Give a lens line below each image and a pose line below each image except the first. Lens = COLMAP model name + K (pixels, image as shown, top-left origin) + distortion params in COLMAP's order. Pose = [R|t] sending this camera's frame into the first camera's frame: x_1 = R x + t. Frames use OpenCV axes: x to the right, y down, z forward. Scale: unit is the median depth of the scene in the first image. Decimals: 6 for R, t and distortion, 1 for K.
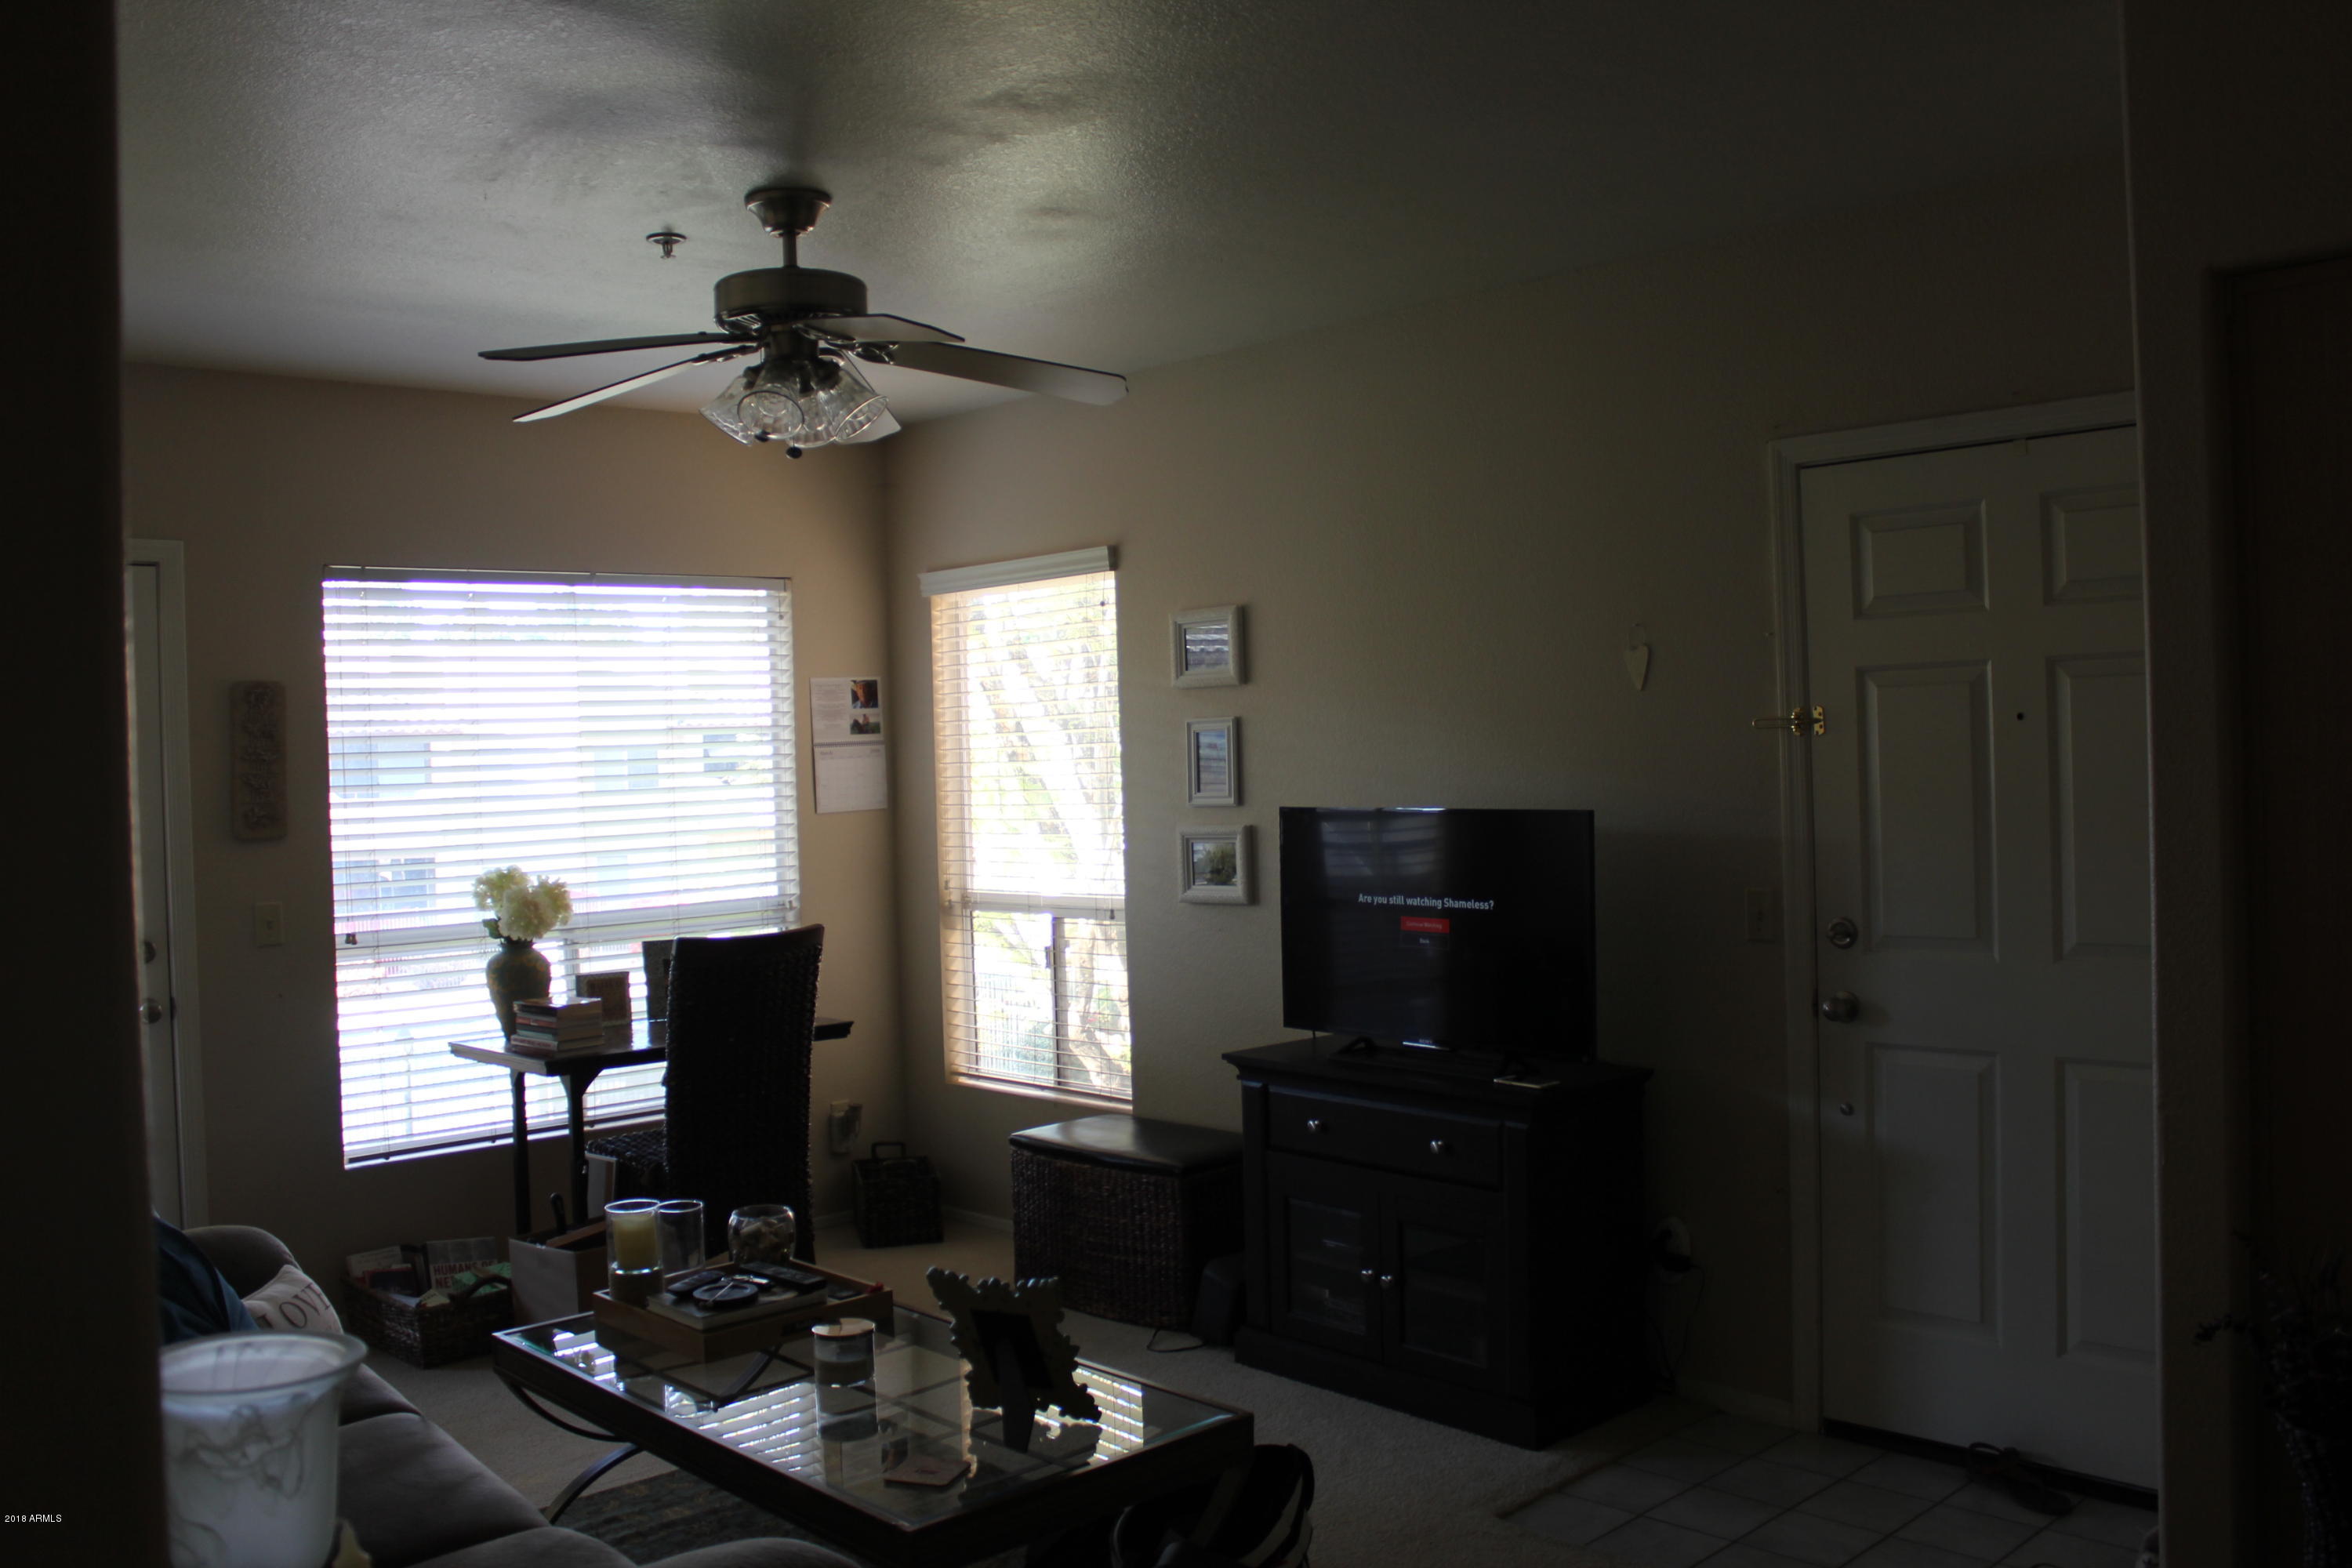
lens RADIAL K [[1967.4, 0, 1176.0], [0, 1967.4, 784.0], [0, 0, 1]] dist [-0.170085, 0.152926]
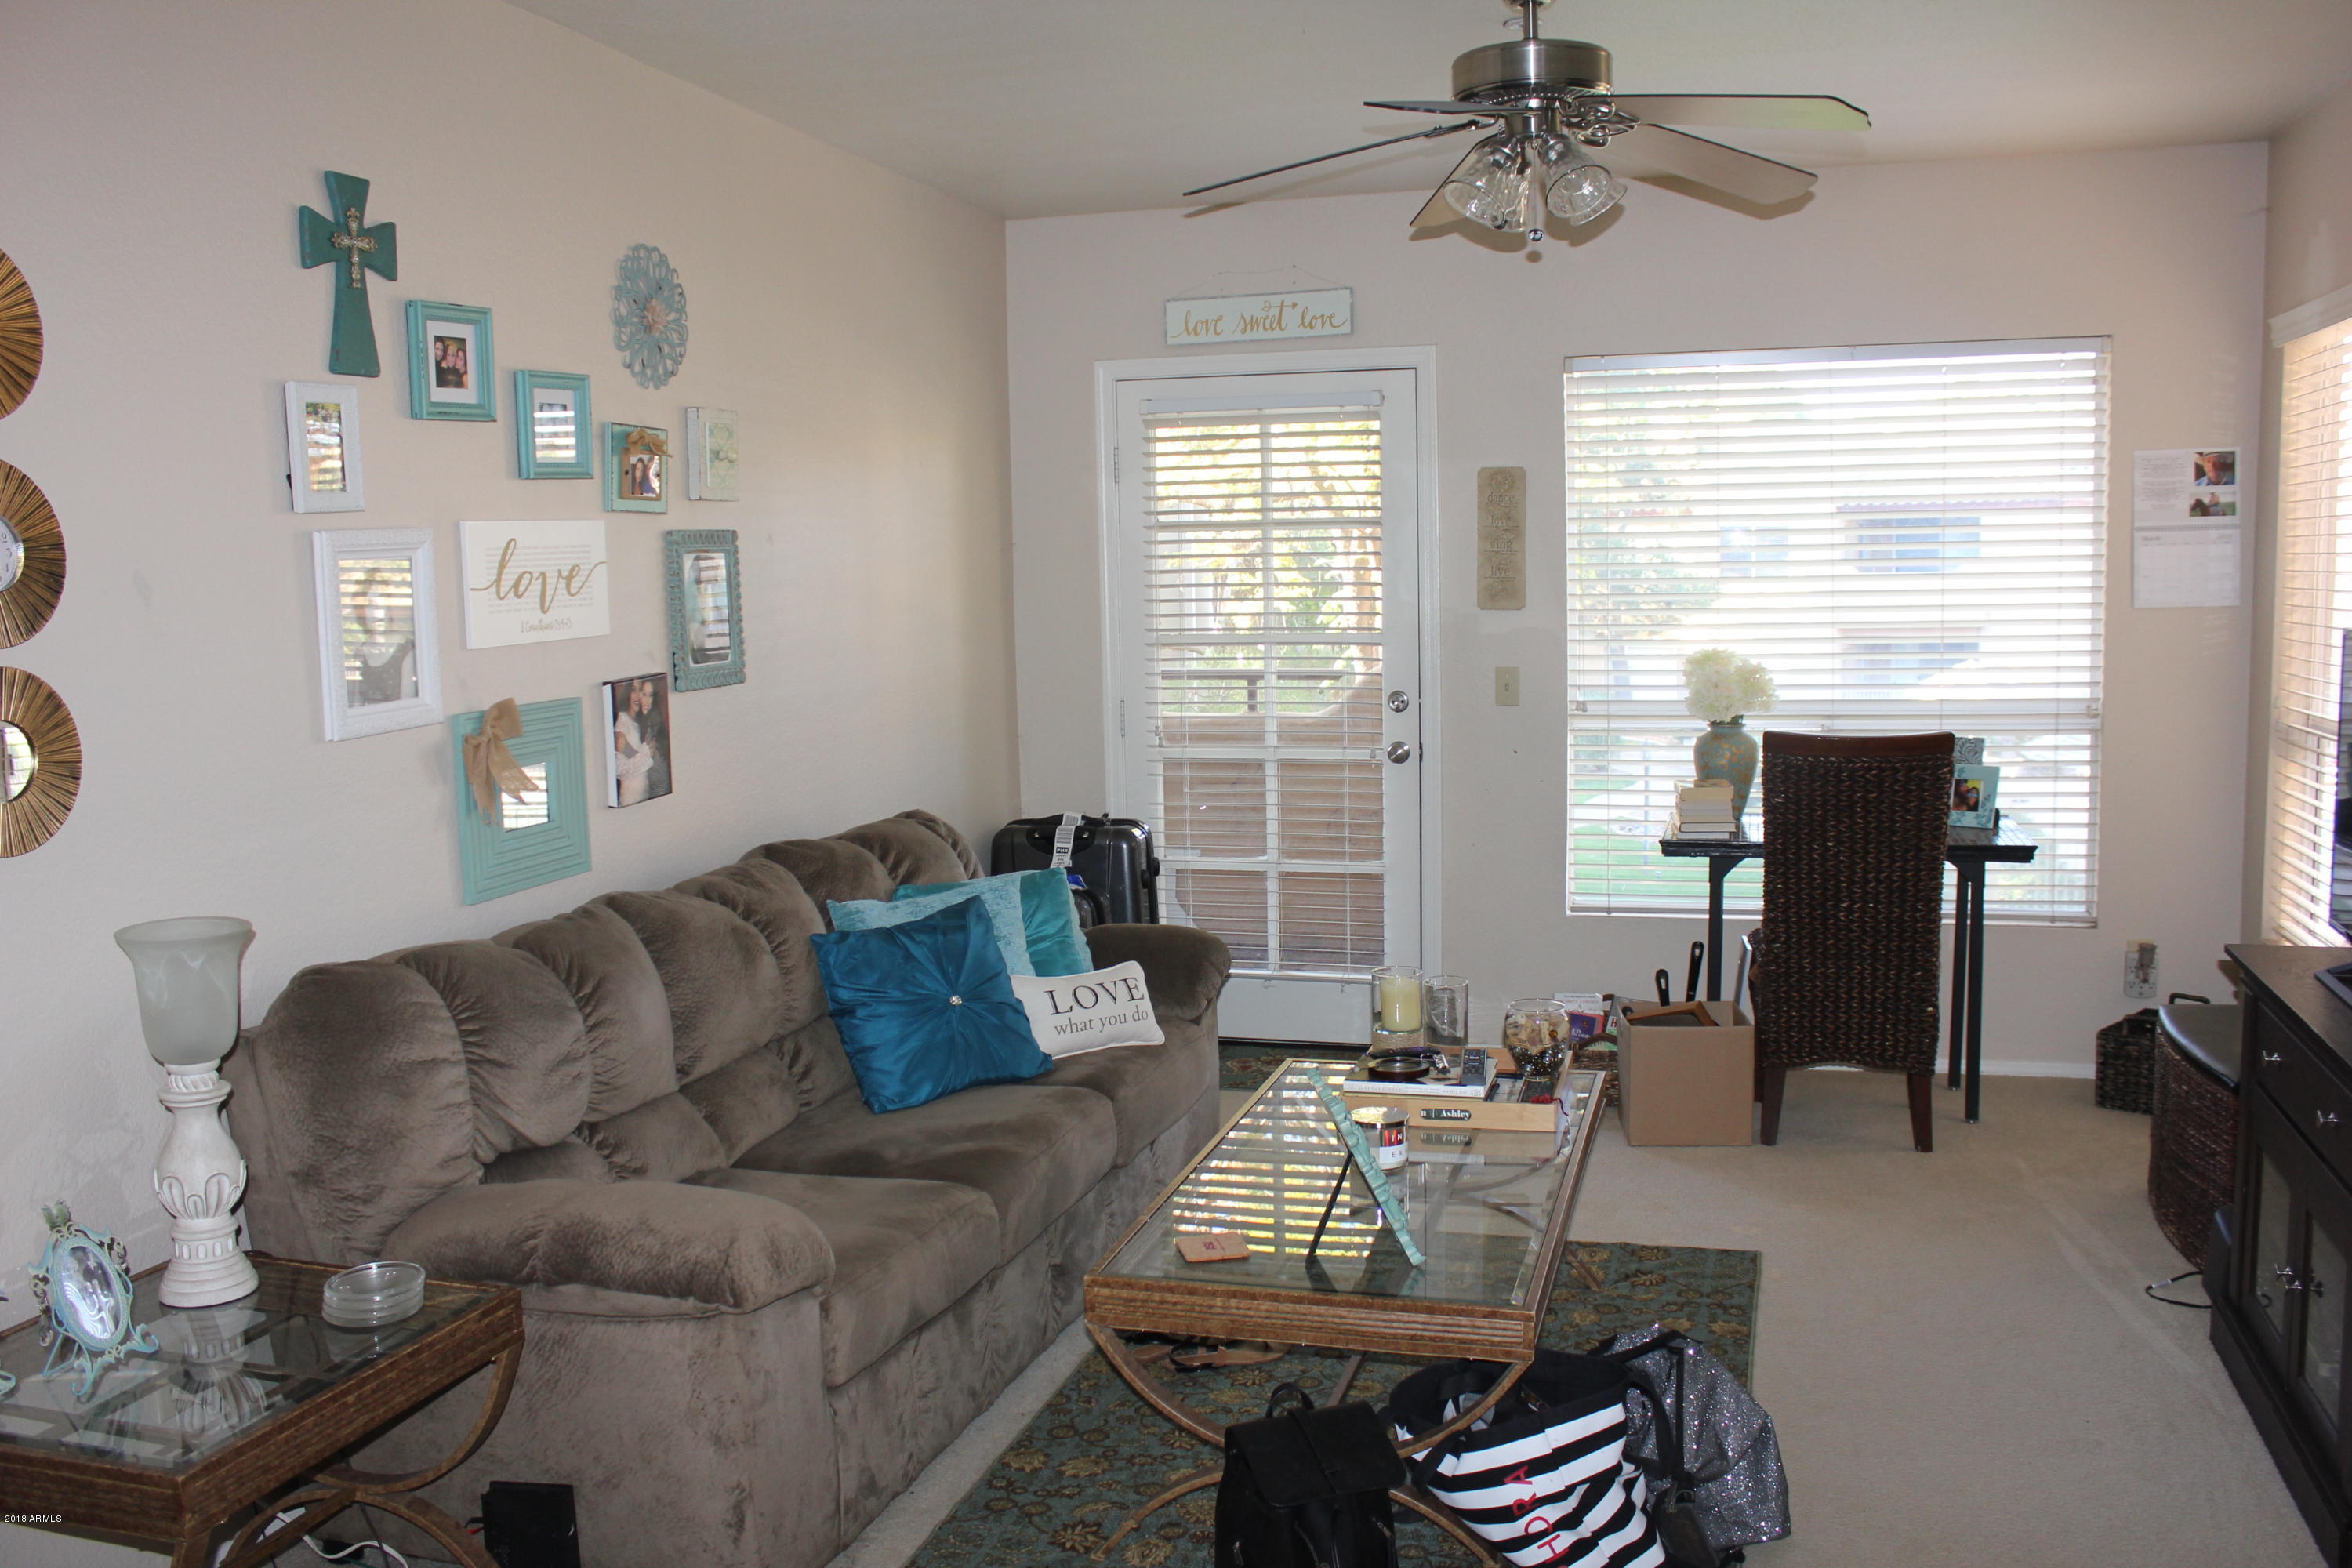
lens RADIAL K [[1967.4, 0, 1176.0], [0, 1967.4, 784.0], [0, 0, 1]] dist [-0.170085, 0.152926]
pose [[0.507603, 0.116241, -0.853714, 0.332531], [-0.007174, 0.991393, 0.130722, -0.014944], [0.861561, -0.060231, 0.504068, 0.206092]]
